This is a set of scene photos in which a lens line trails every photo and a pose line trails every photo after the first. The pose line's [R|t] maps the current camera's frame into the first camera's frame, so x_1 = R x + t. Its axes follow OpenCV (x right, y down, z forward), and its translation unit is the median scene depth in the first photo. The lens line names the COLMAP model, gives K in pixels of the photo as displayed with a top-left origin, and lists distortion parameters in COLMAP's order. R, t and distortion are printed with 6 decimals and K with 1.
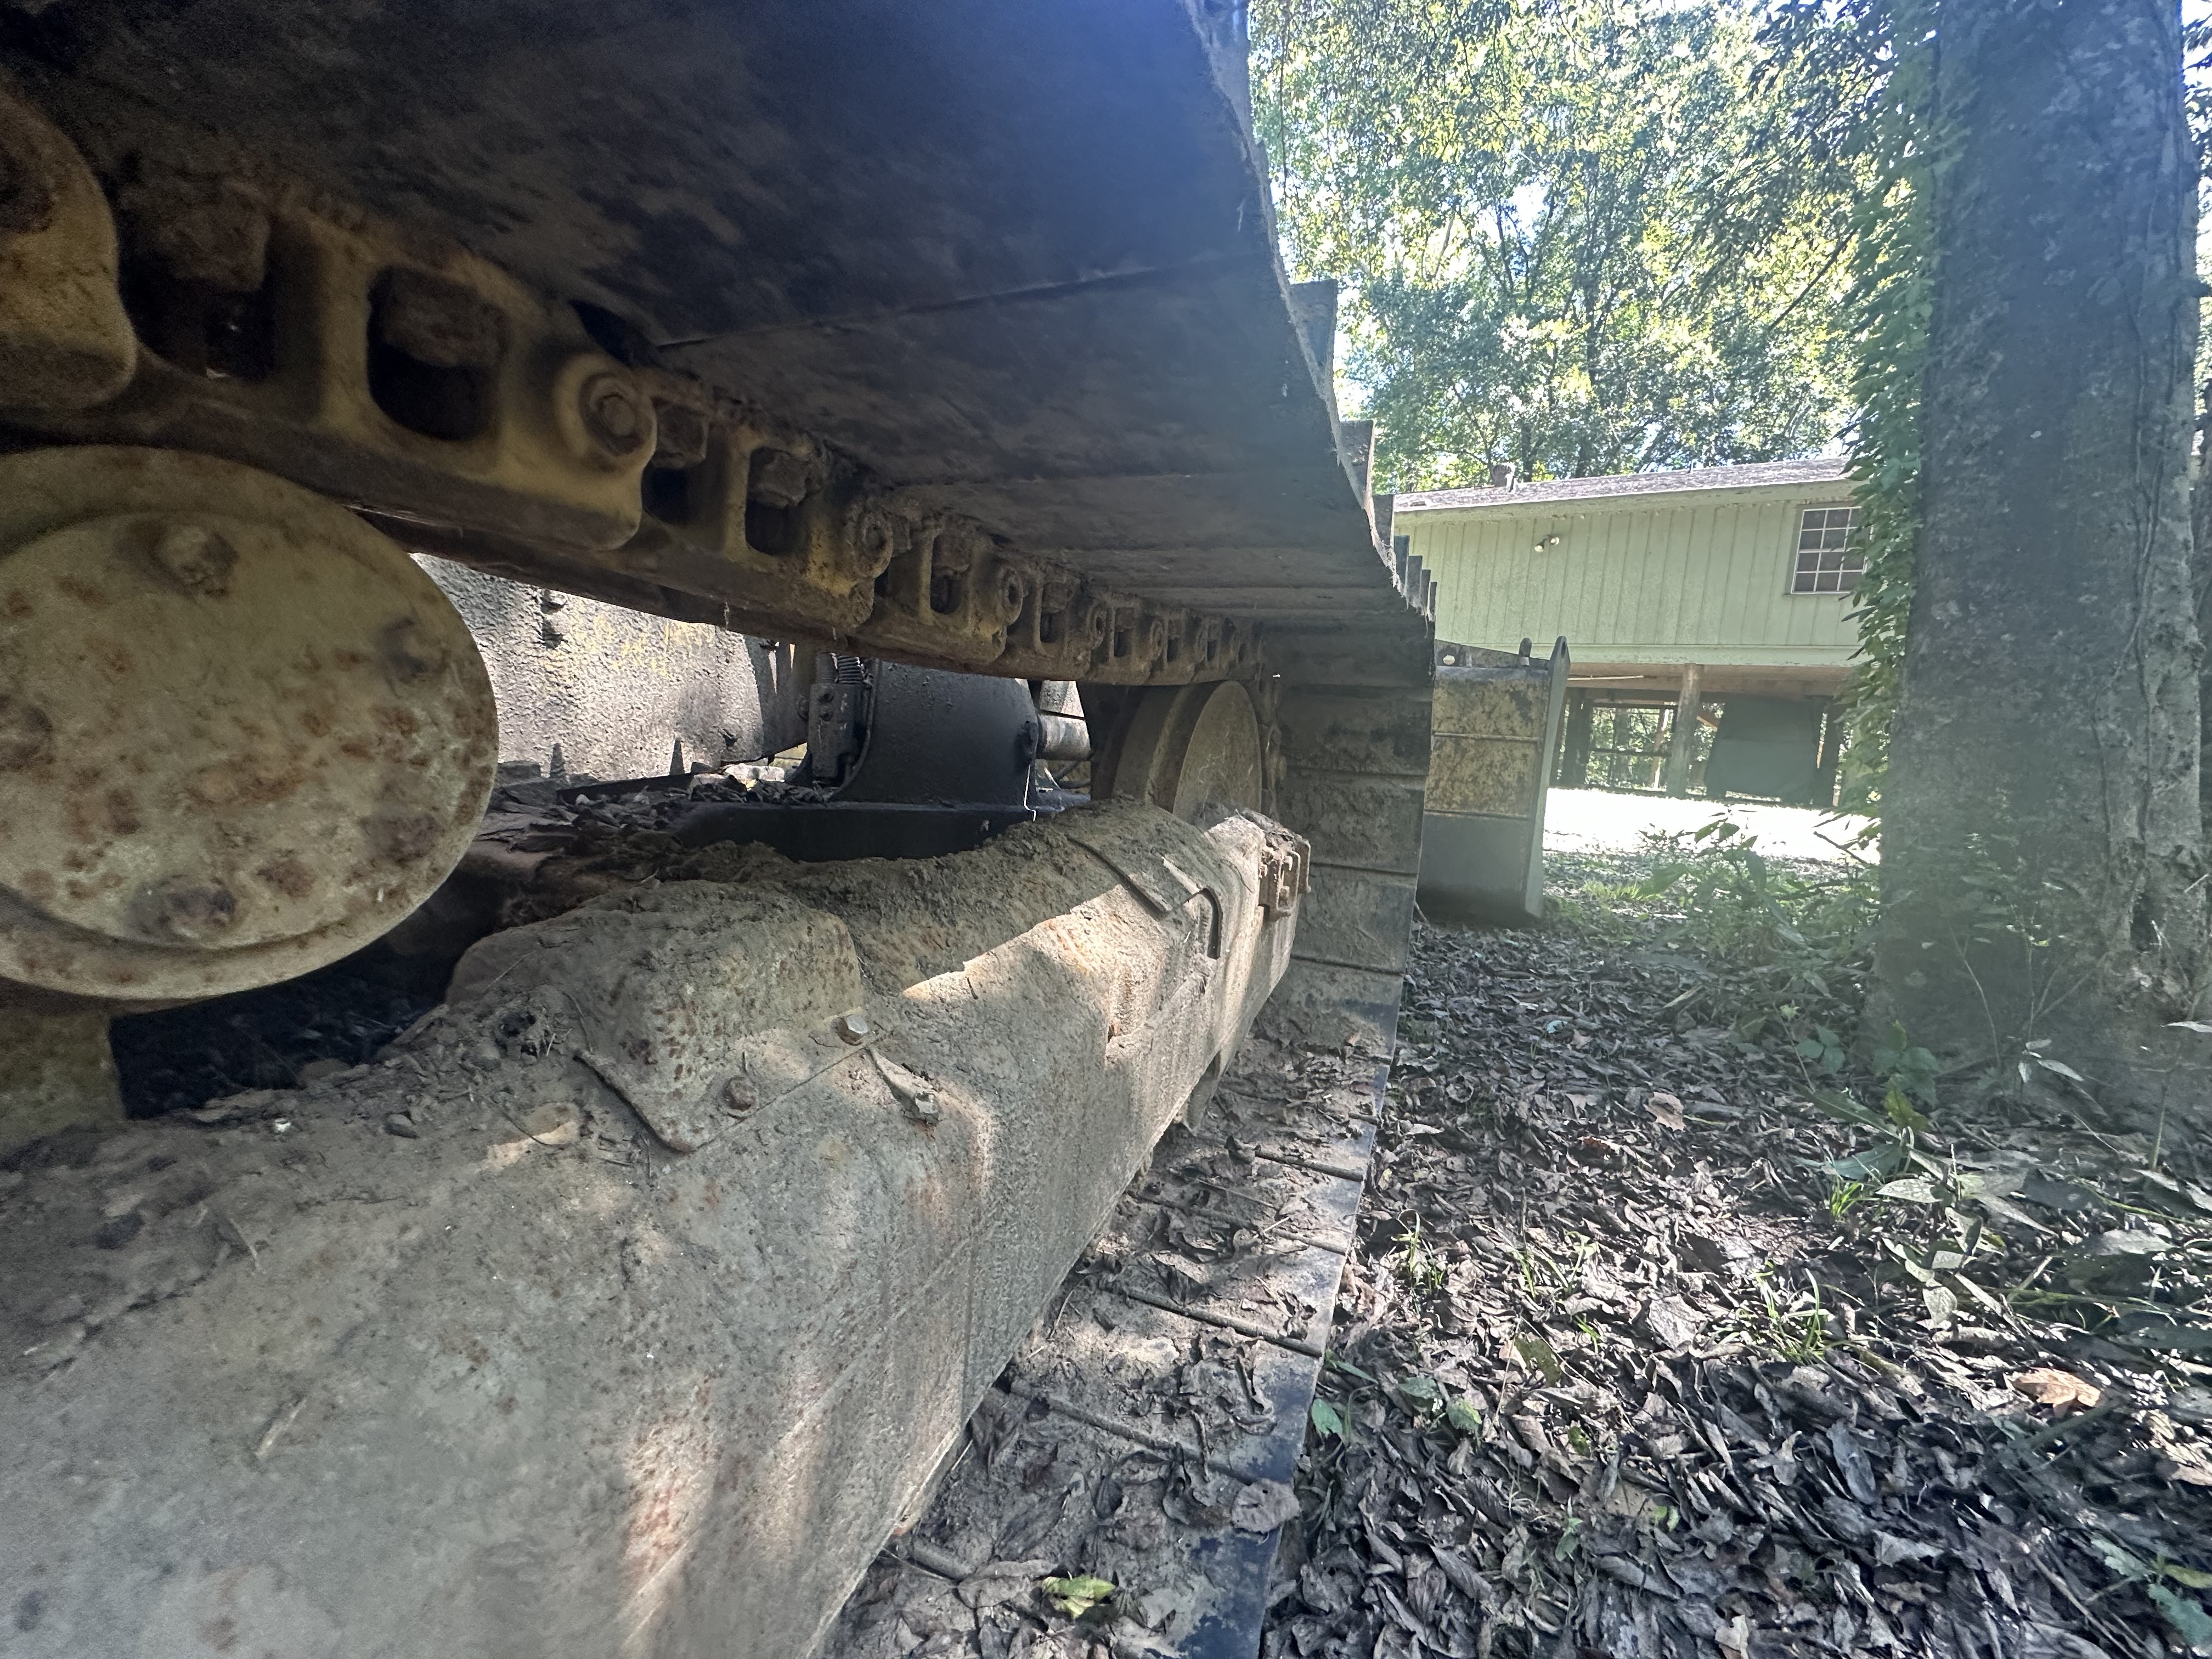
lens RADIAL K [[880.0, 0, 1106.0], [0, 880.0, 829.5], [0, 0, 1]] dist [-0.003416, 0.000521]
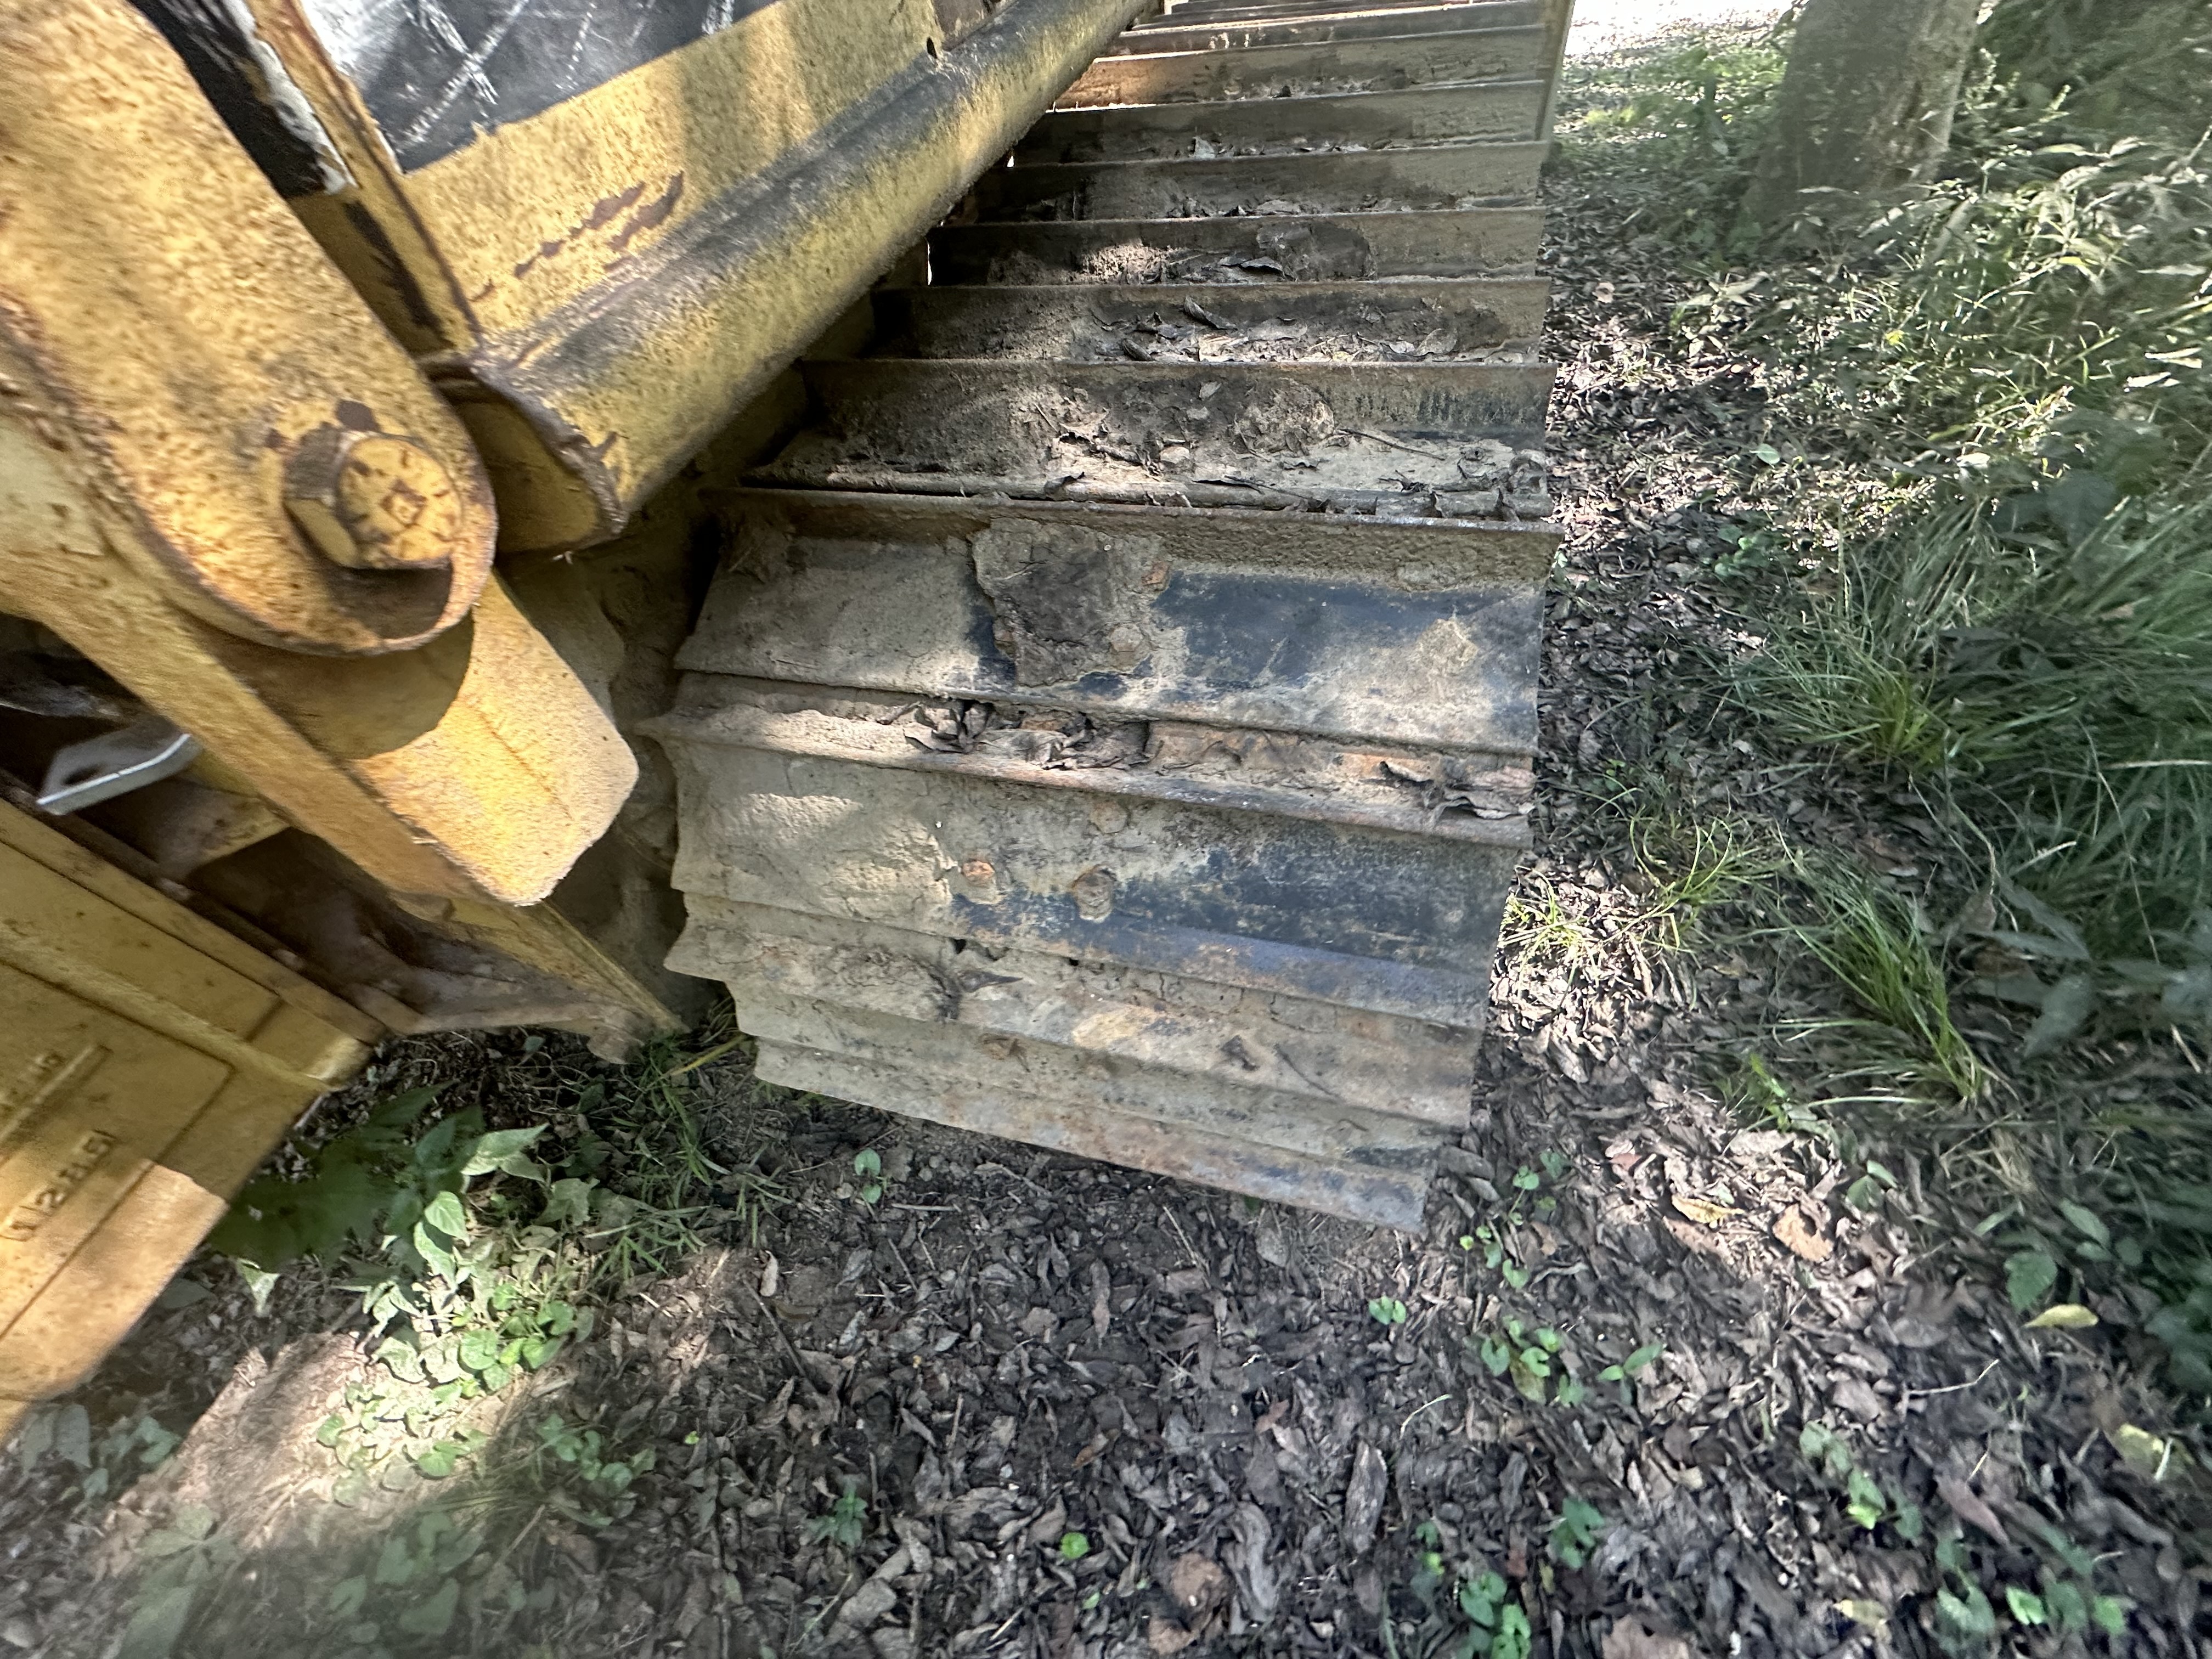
lens RADIAL K [[877.3, 0, 1107.5], [0, 877.3, 833.5], [0, 0, 1]] dist [-0.001777, -0.000347]
pose [[0.981066, -0.191577, -0.028417, -0.621935], [0.164559, 0.747193, 0.643912, -0.209434], [-0.102125, -0.636397, 0.764572, -1.158466]]
